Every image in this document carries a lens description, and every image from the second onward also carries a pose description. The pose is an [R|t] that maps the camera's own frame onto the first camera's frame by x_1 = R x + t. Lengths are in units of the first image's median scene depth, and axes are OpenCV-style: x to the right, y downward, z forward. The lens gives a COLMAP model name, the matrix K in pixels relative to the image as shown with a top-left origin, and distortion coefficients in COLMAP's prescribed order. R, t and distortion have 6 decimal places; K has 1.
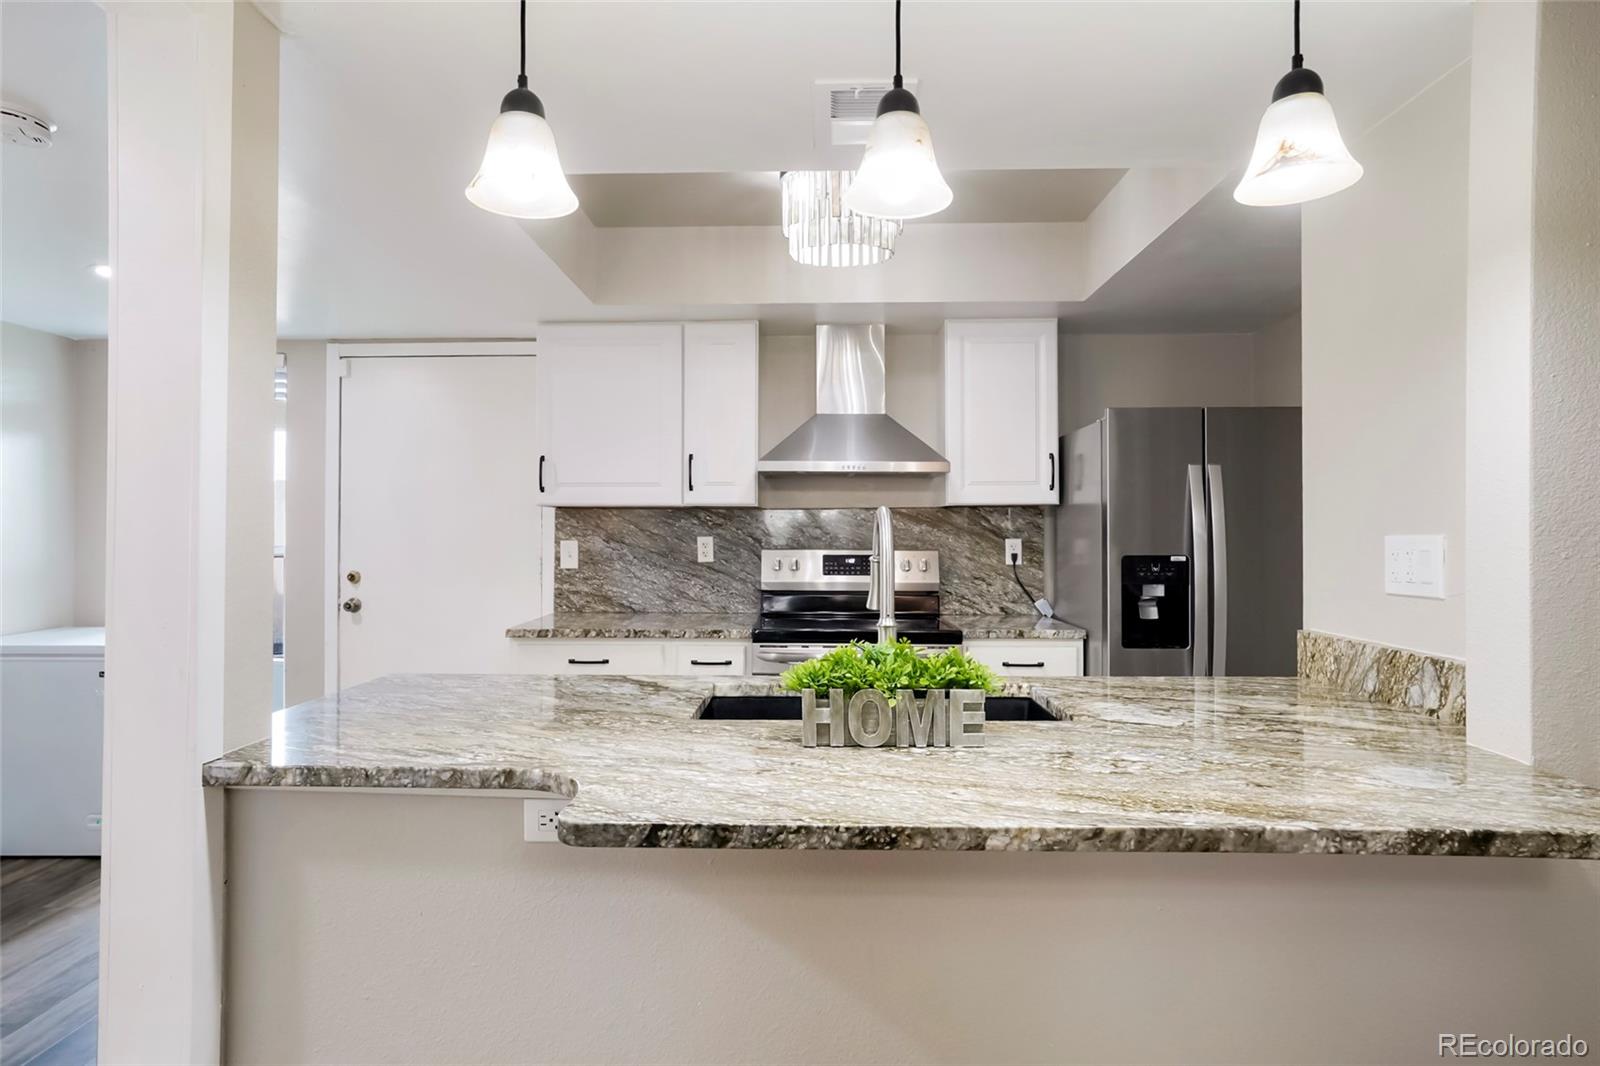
lens RADIAL K [[863.3, 0, 796.9], [0, 863.3, 524.6], [0, 0, 1]] dist [-0.002075, 0.005327]
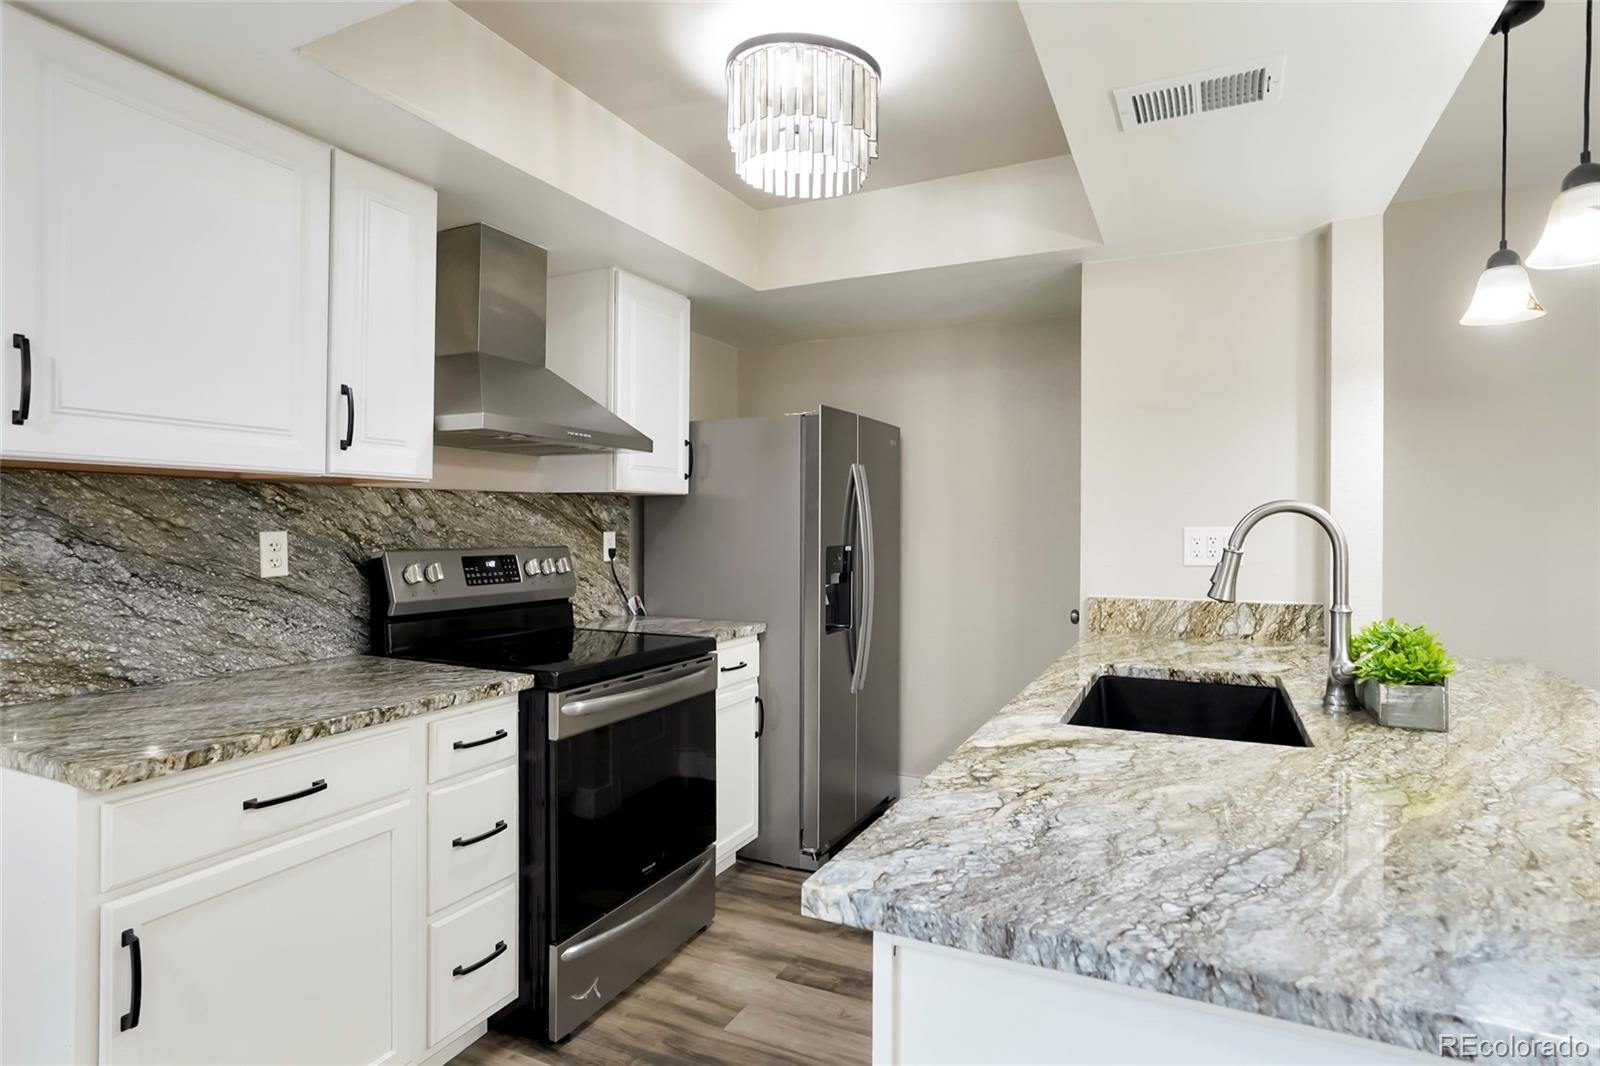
lens RADIAL K [[854.6, 0, 778.1], [0, 854.6, 524.7], [0, 0, 1]] dist [-0.022286, 0.016148]
pose [[0.439966, 0.000843, 0.898014, -0.458060], [-0.009558, 0.999947, 0.003744, 0.004396], [-0.897964, -0.010230, 0.439951, 0.462938]]
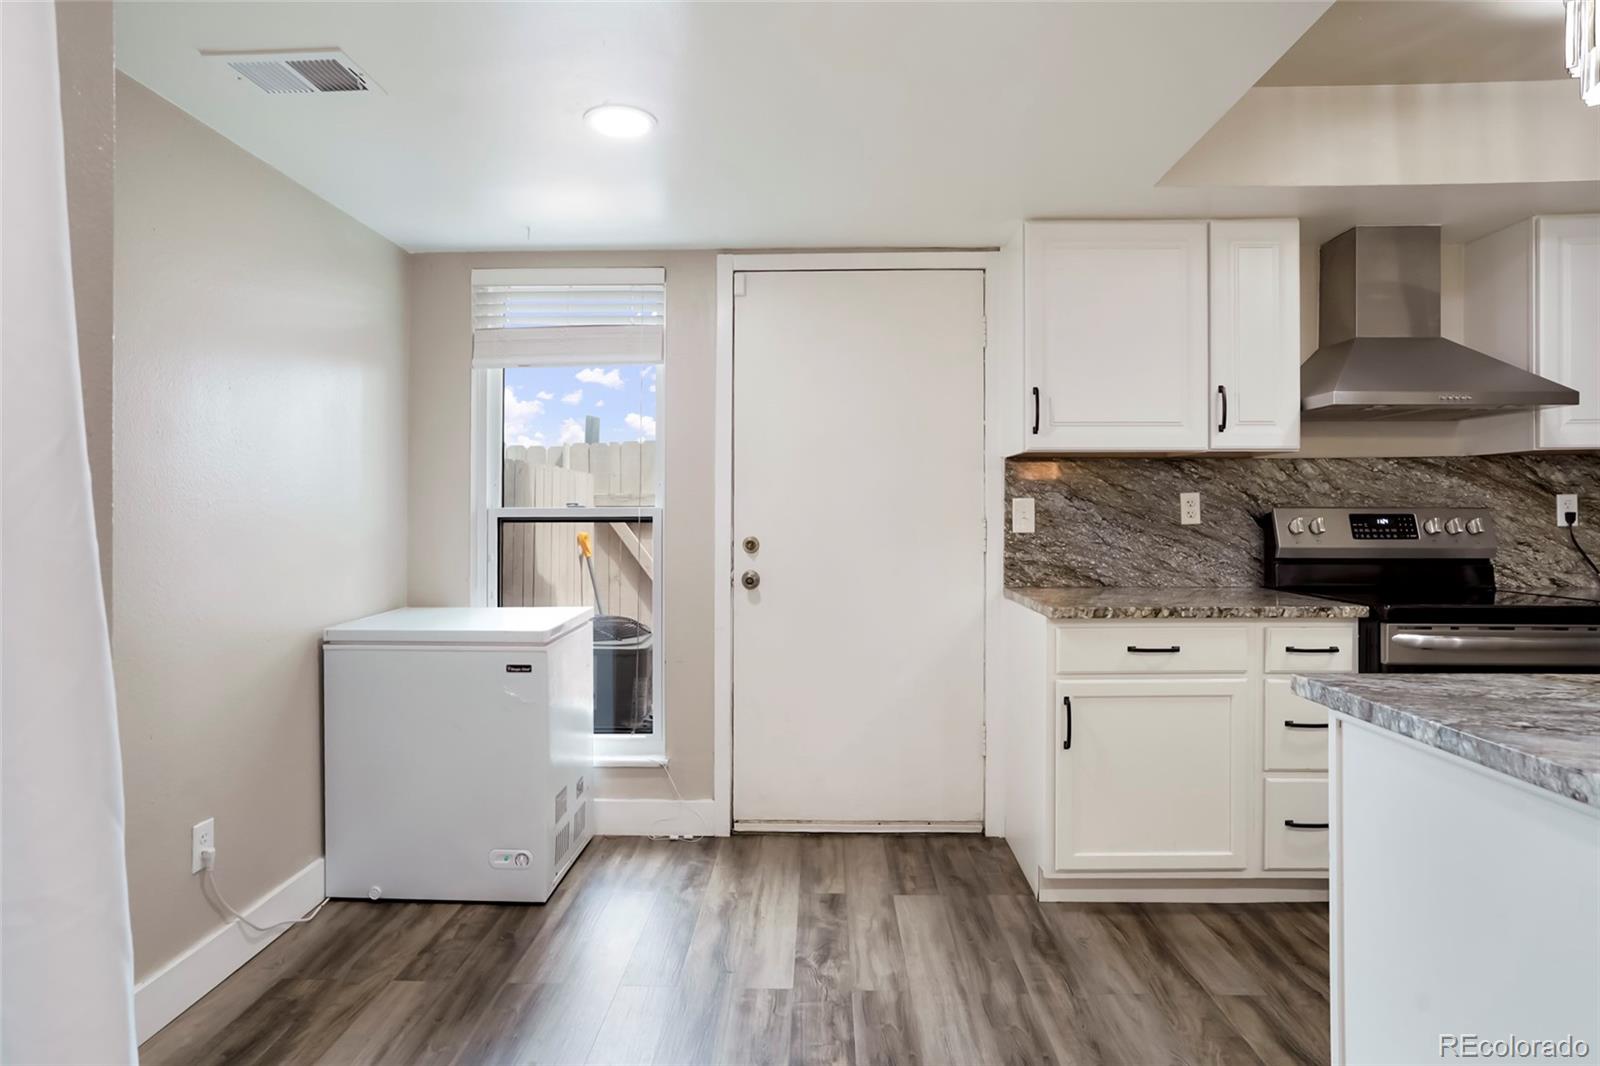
lens RADIAL K [[854.6, 0, 818.2], [0, 854.6, 509.8], [0, 0, 1]] dist [-0.022286, 0.016148]
pose [[0.999992, -0.003219, 0.002193, -0.455938], [0.003214, 0.999992, 0.002200, 0.027042], [-0.002200, -0.002193, 0.999995, 0.204701]]
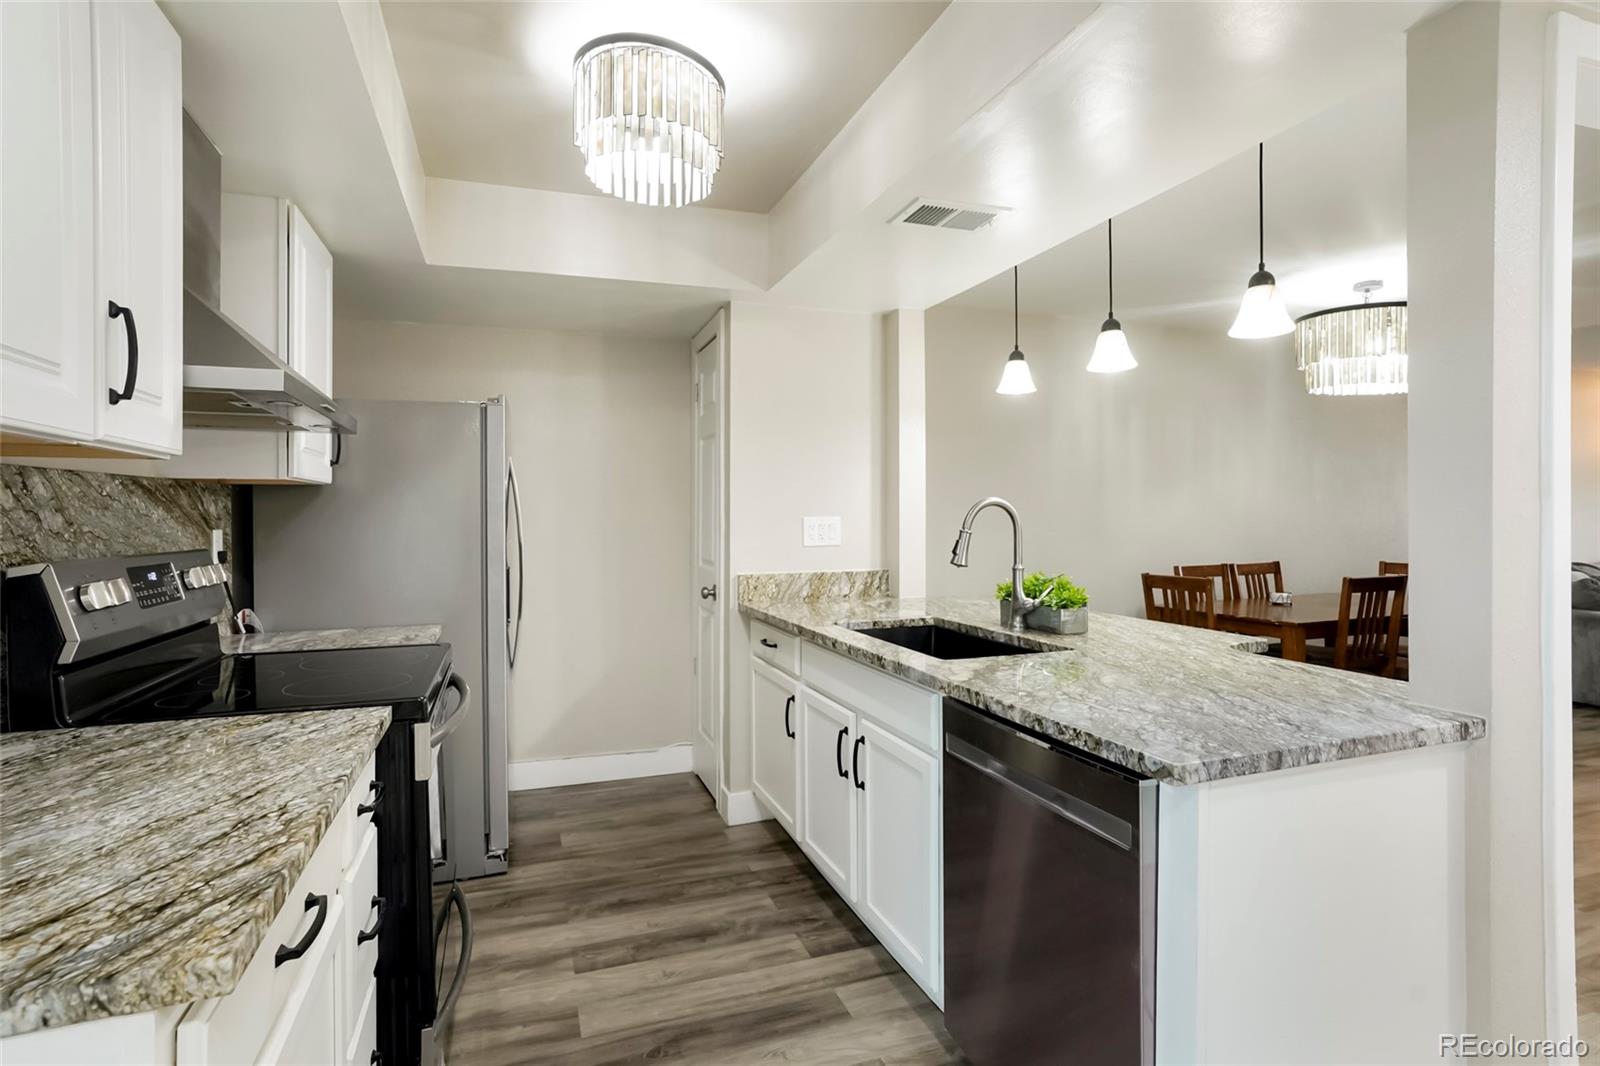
lens RADIAL K [[787.4, 0, 783.1], [0, 787.4, 524.4], [0, 0, 1]] dist [-0.035409, 0.014348]
pose [[-0.328461, -0.008157, 0.944482, -0.480069], [-0.002152, 0.999967, 0.007888, 0.006879], [-0.944515, 0.000558, -0.328468, 0.776027]]
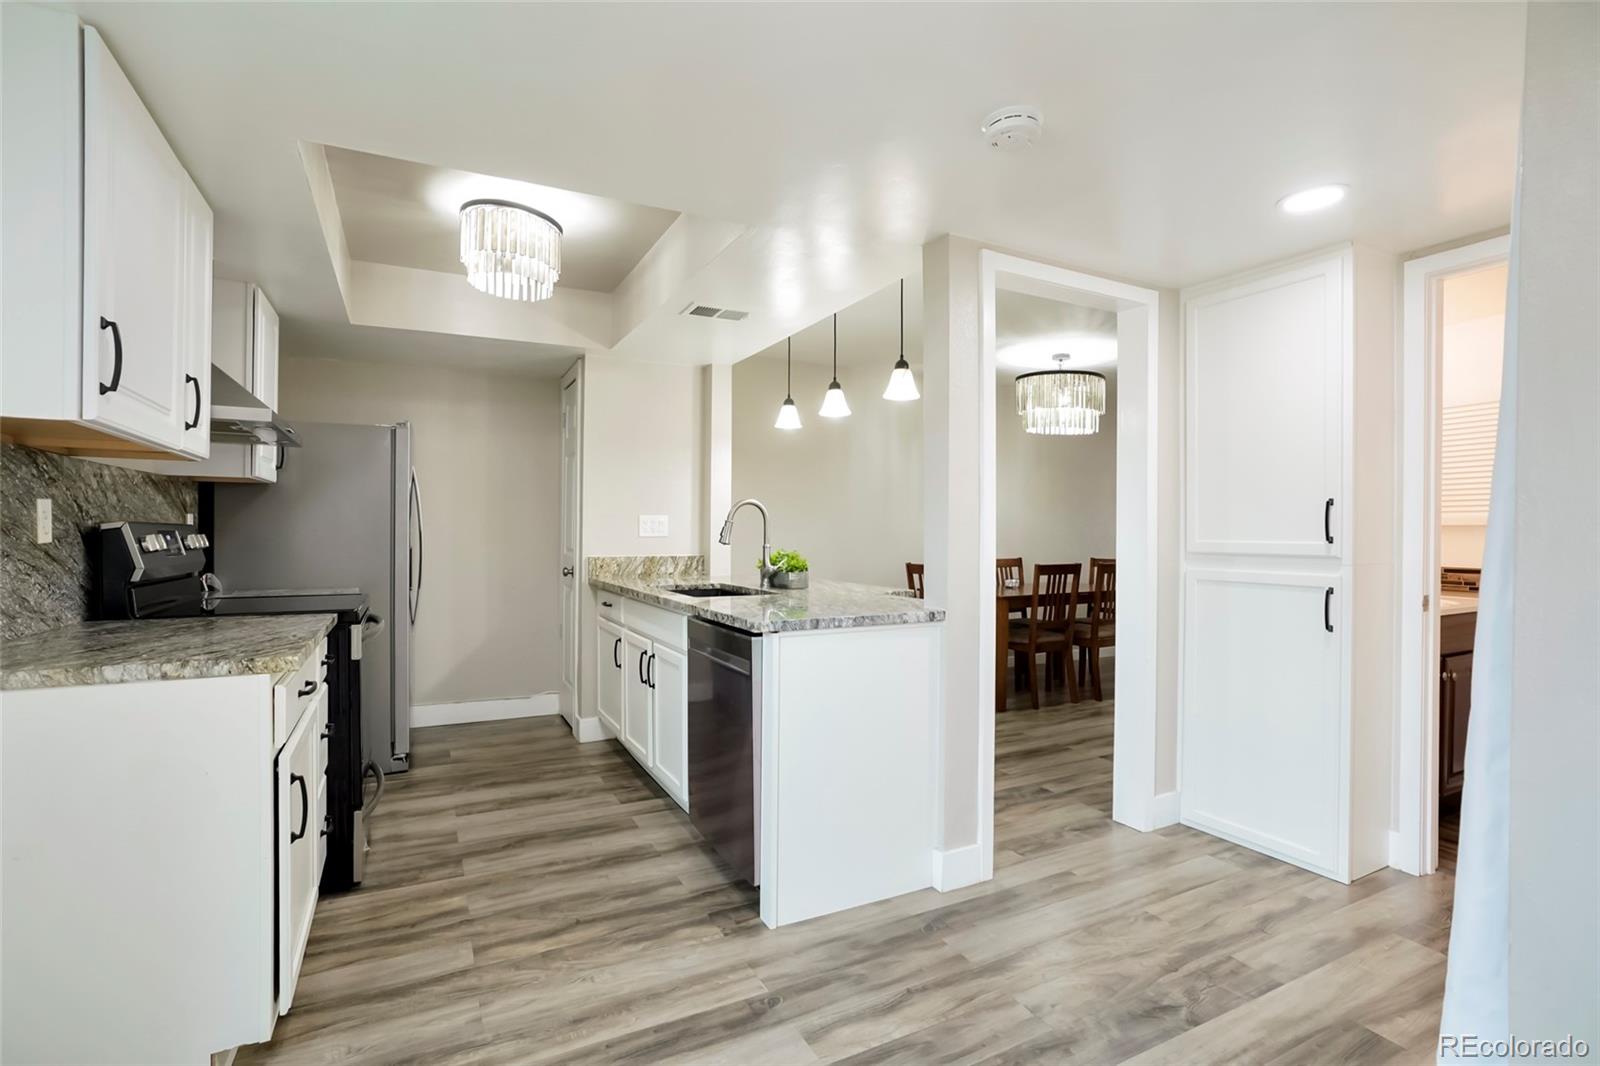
lens RADIAL K [[746.6, 0, 781.4], [0, 746.6, 540.9], [0, 0, 1]] dist [-0.033364, 0.006808]
pose [[-0.447388, -0.013975, 0.894231, -0.756797], [-0.013074, 0.999873, 0.009085, 0.030952], [-0.894244, -0.007627, -0.447514, 0.778293]]
